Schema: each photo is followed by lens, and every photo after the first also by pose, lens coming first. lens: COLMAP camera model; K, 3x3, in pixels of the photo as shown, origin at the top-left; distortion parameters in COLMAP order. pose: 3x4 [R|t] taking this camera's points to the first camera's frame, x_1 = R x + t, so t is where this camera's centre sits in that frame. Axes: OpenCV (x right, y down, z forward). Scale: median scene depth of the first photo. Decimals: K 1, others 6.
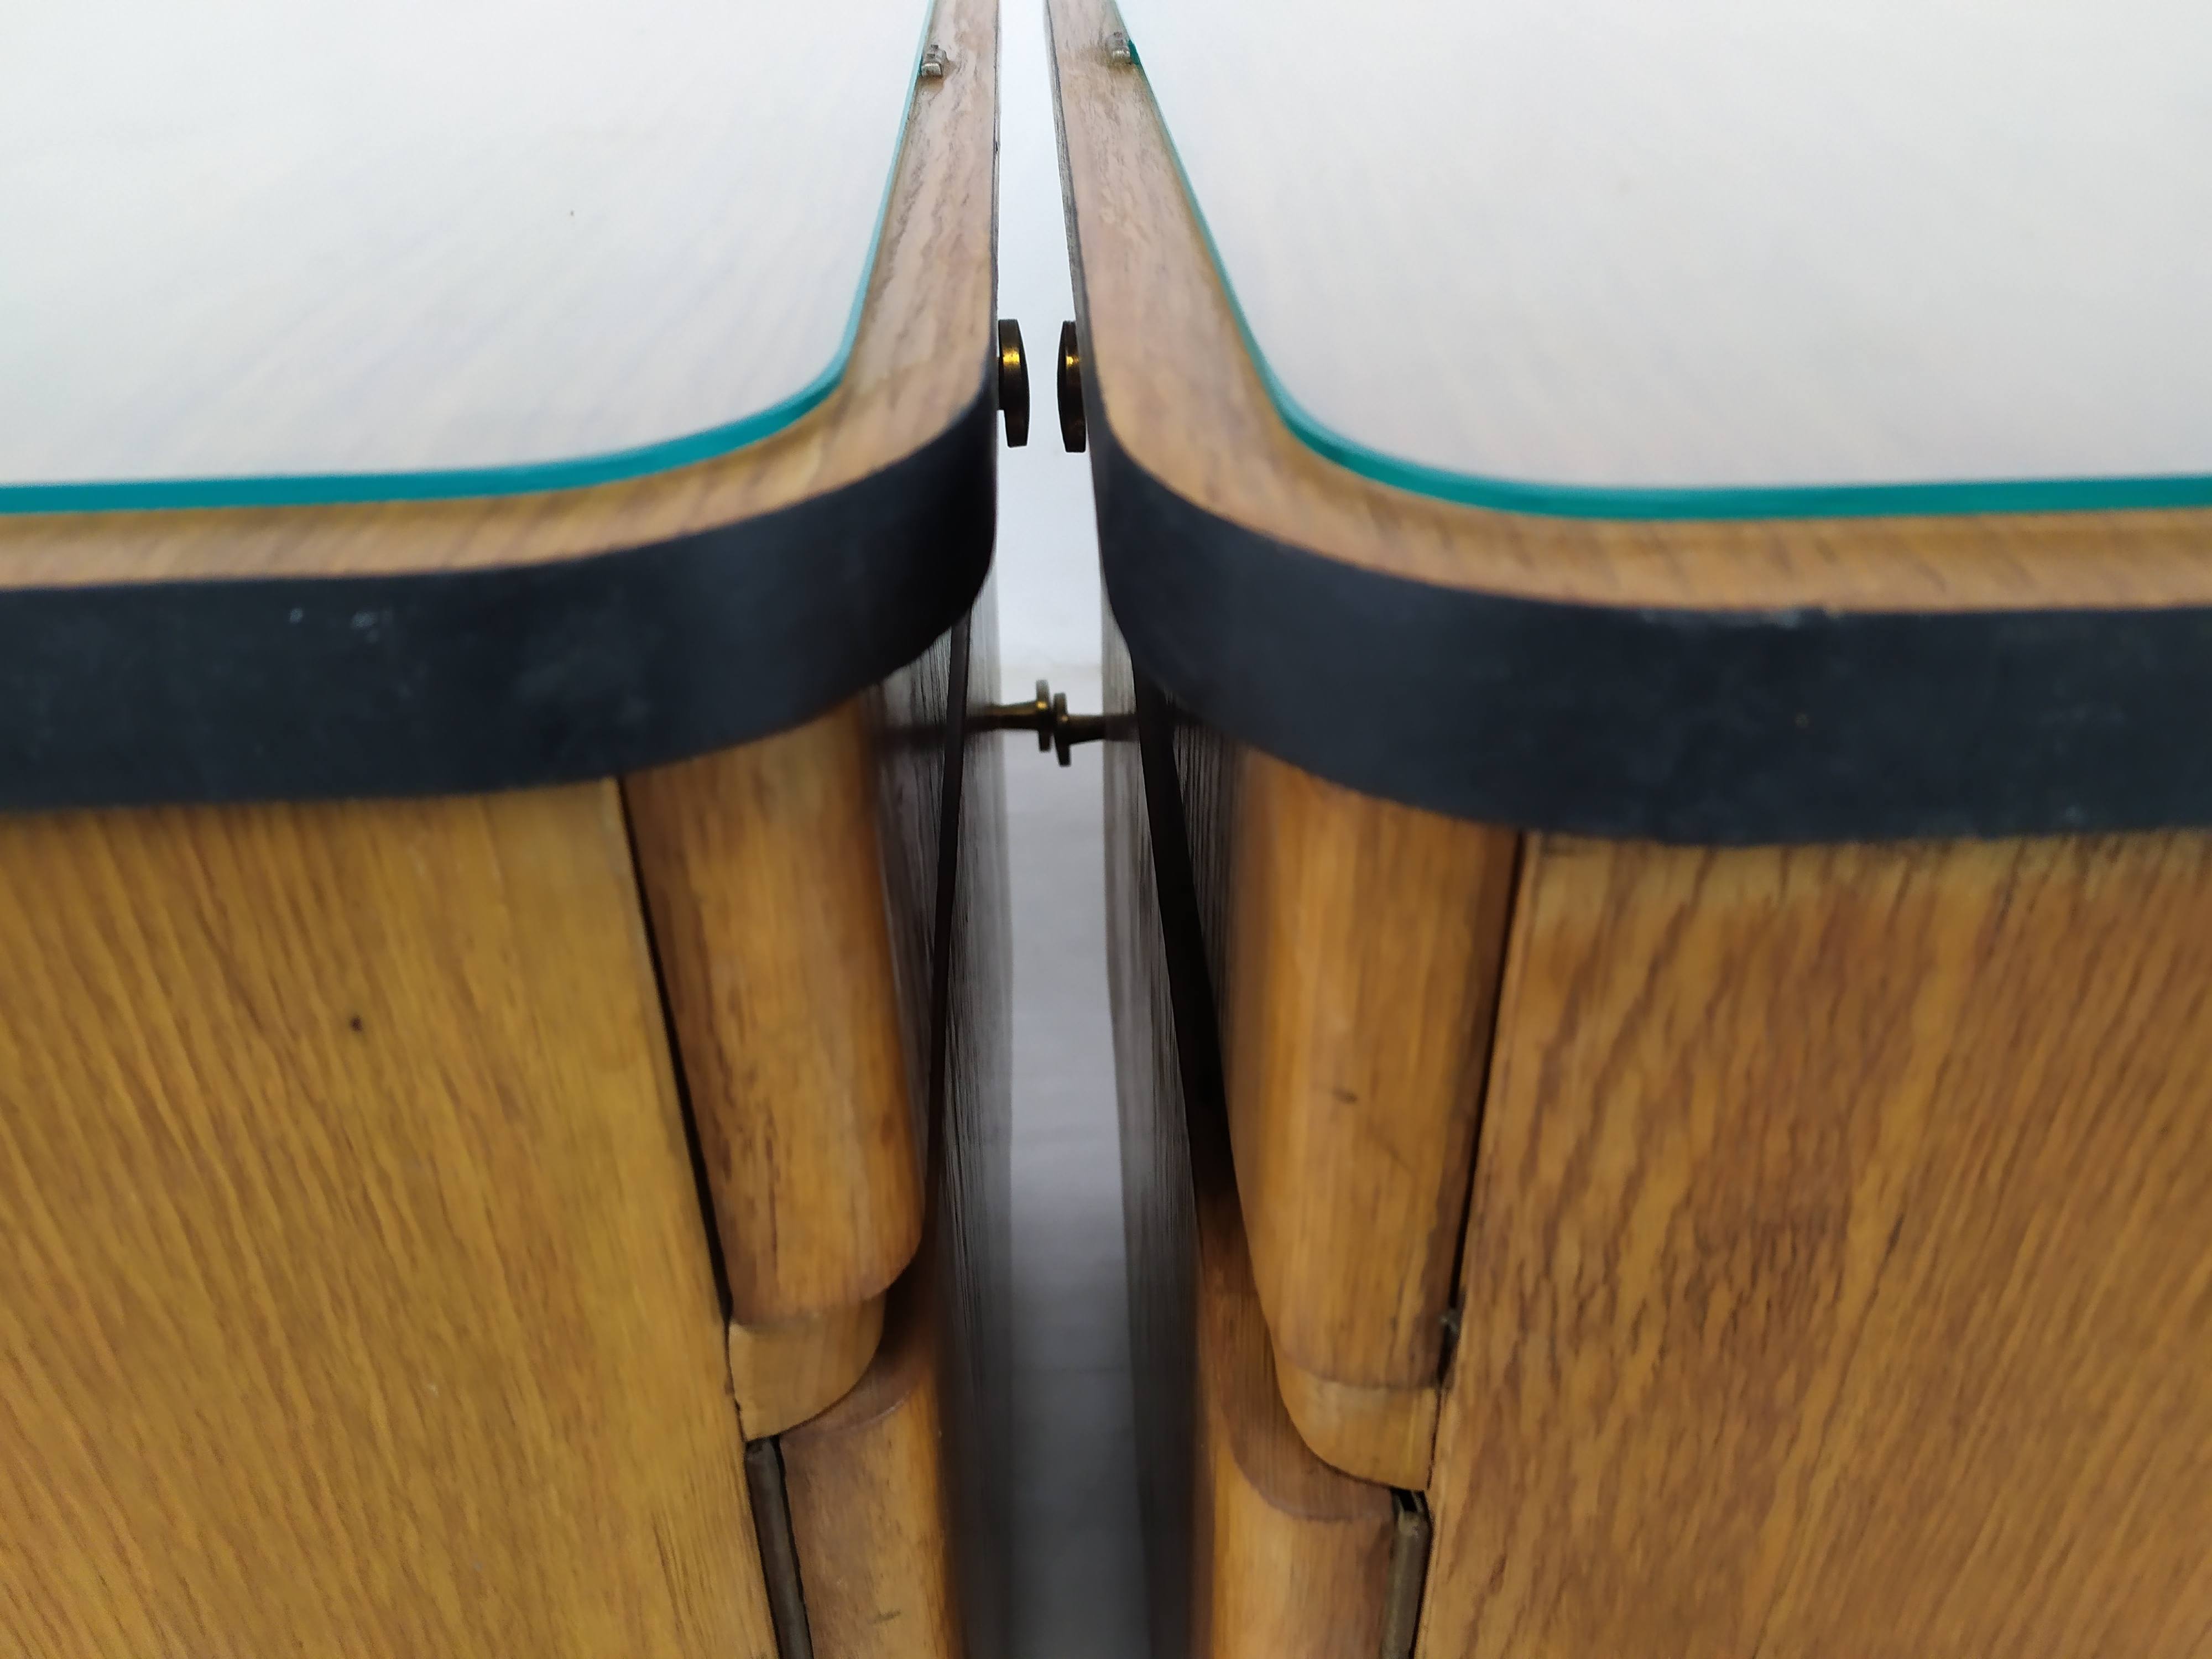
lens RADIAL K [[1821.1, 0, 1129.6], [0, 1821.1, 824.9], [0, 0, 1]] dist [0.008825, -0.003388]
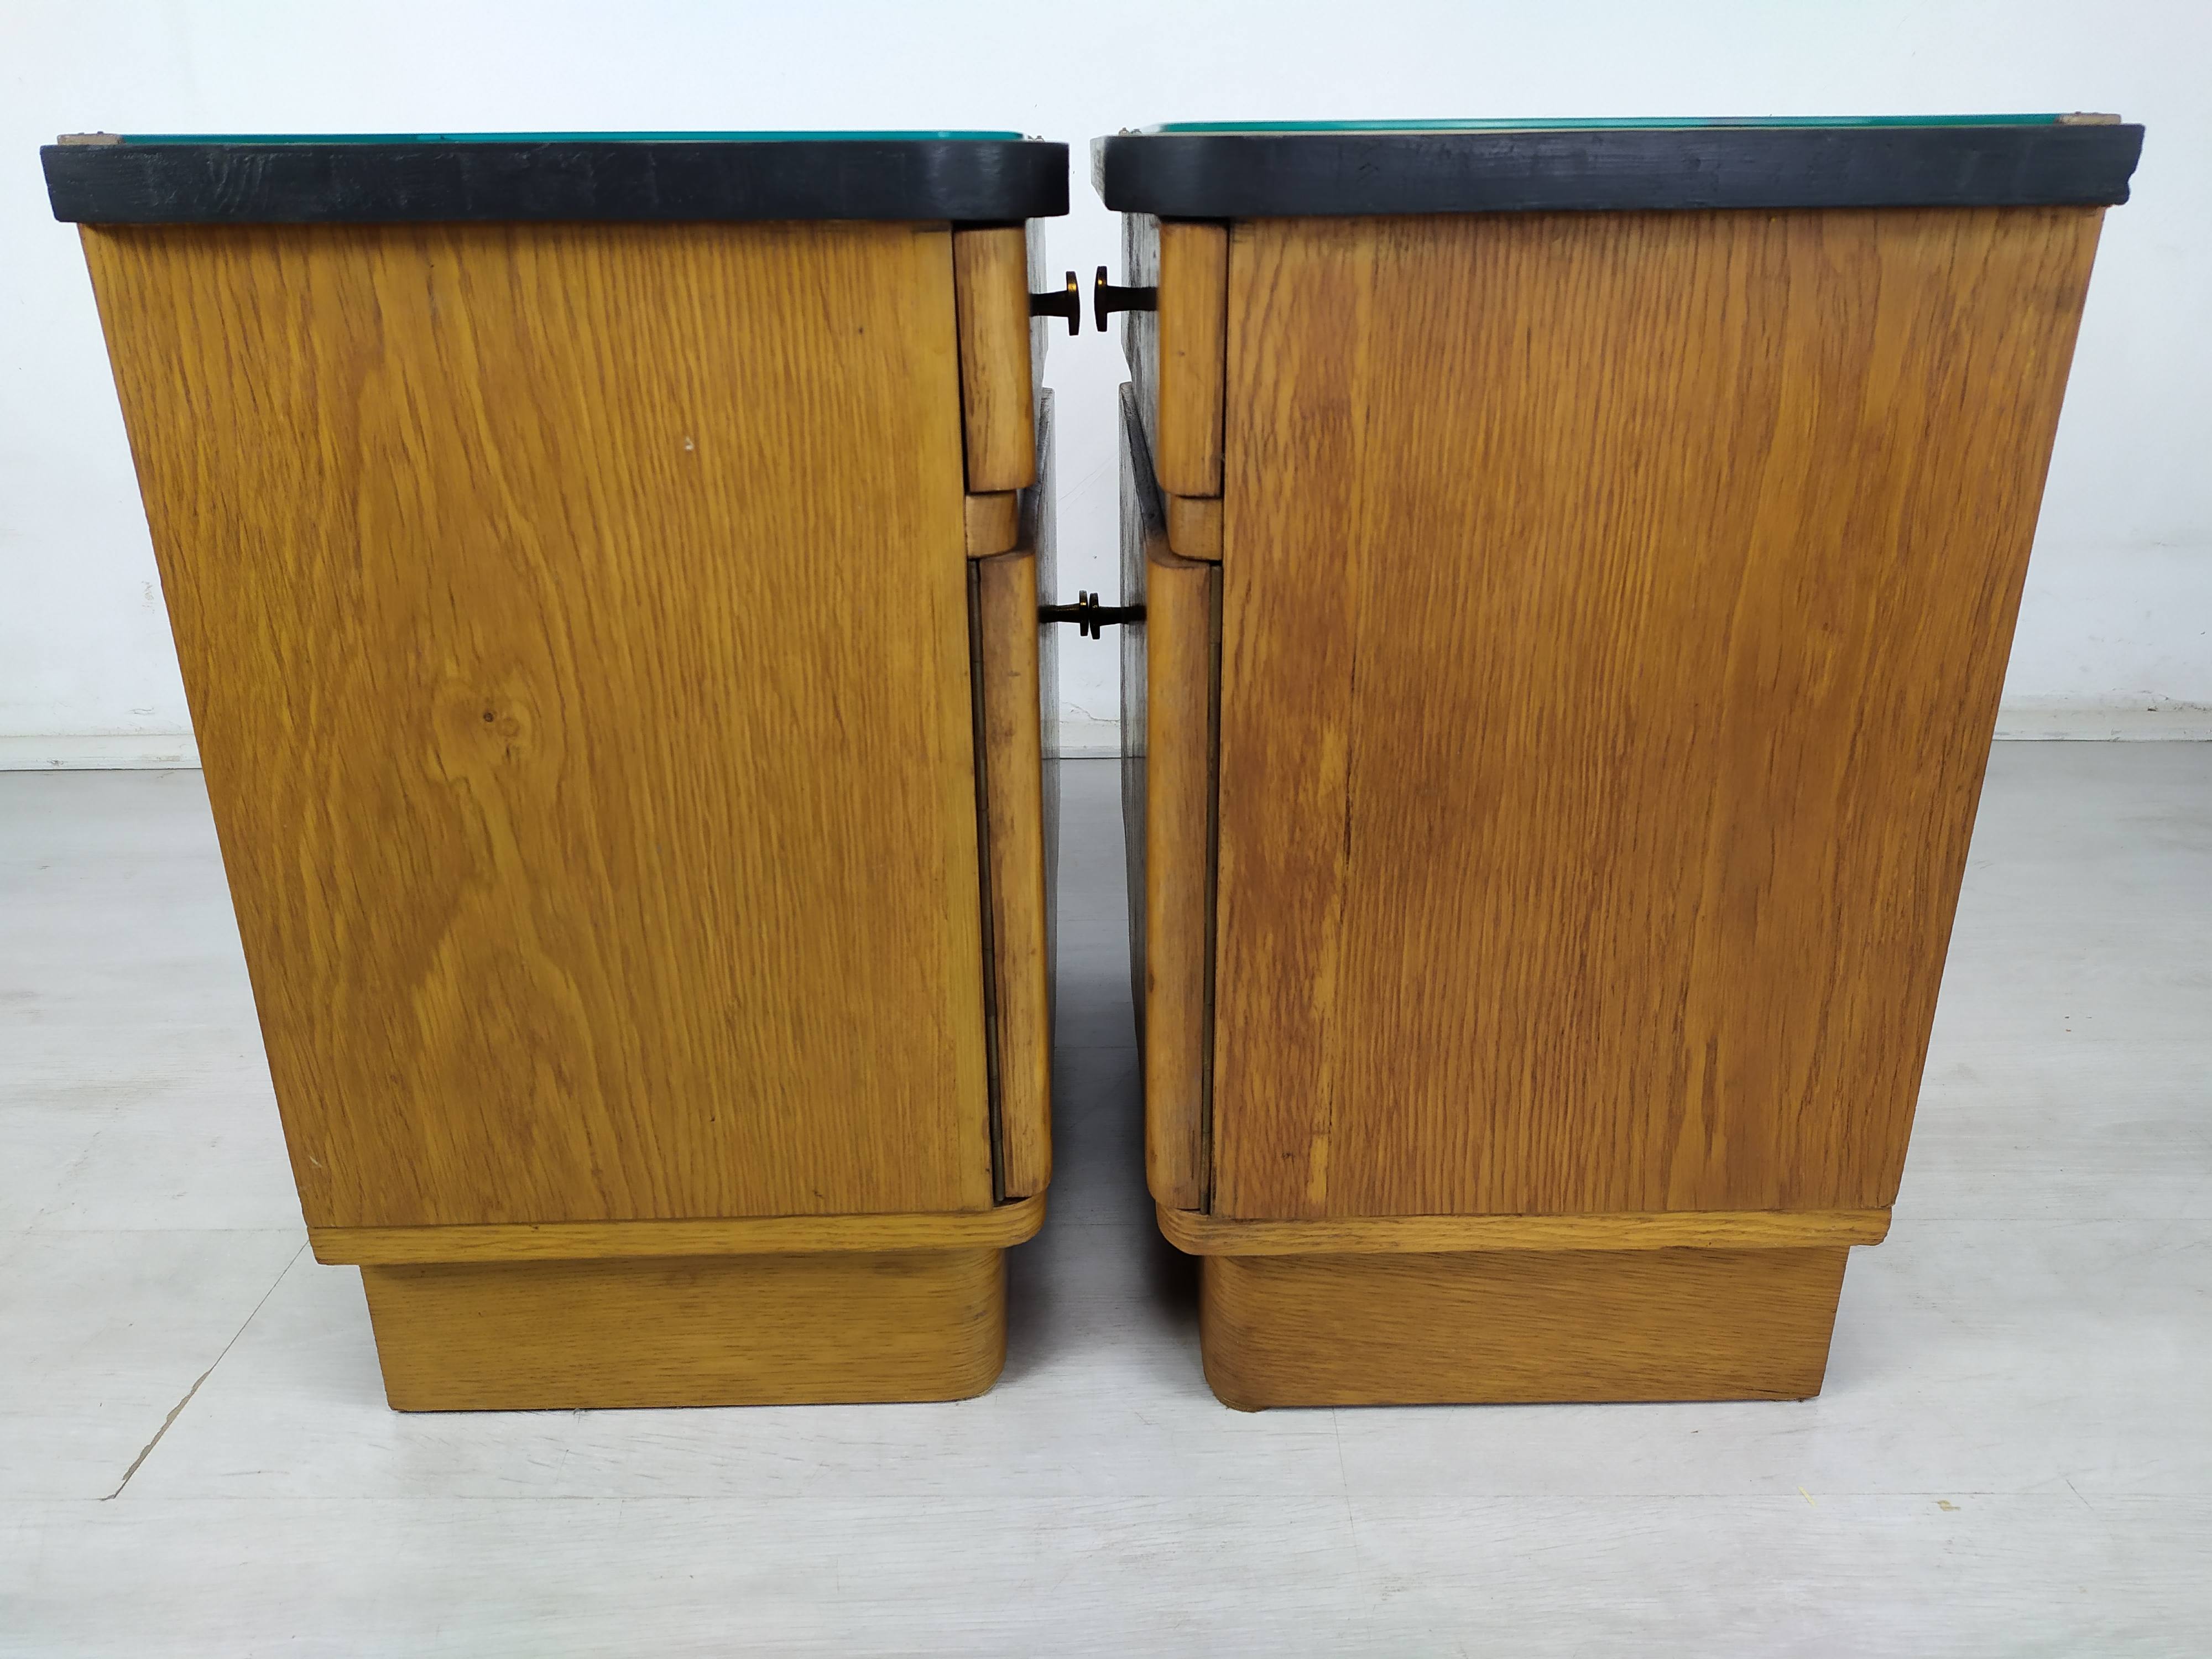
lens RADIAL K [[1712.2, 0, 1139.4], [0, 1712.2, 830.7], [0, 0, 1]] dist [0.043253, -0.002159]
pose [[0.999826, 0.011631, -0.014614, 0.090447], [-0.013731, 0.988134, -0.152981, 1.263671], [0.012661, 0.153155, 0.988121, -1.586983]]
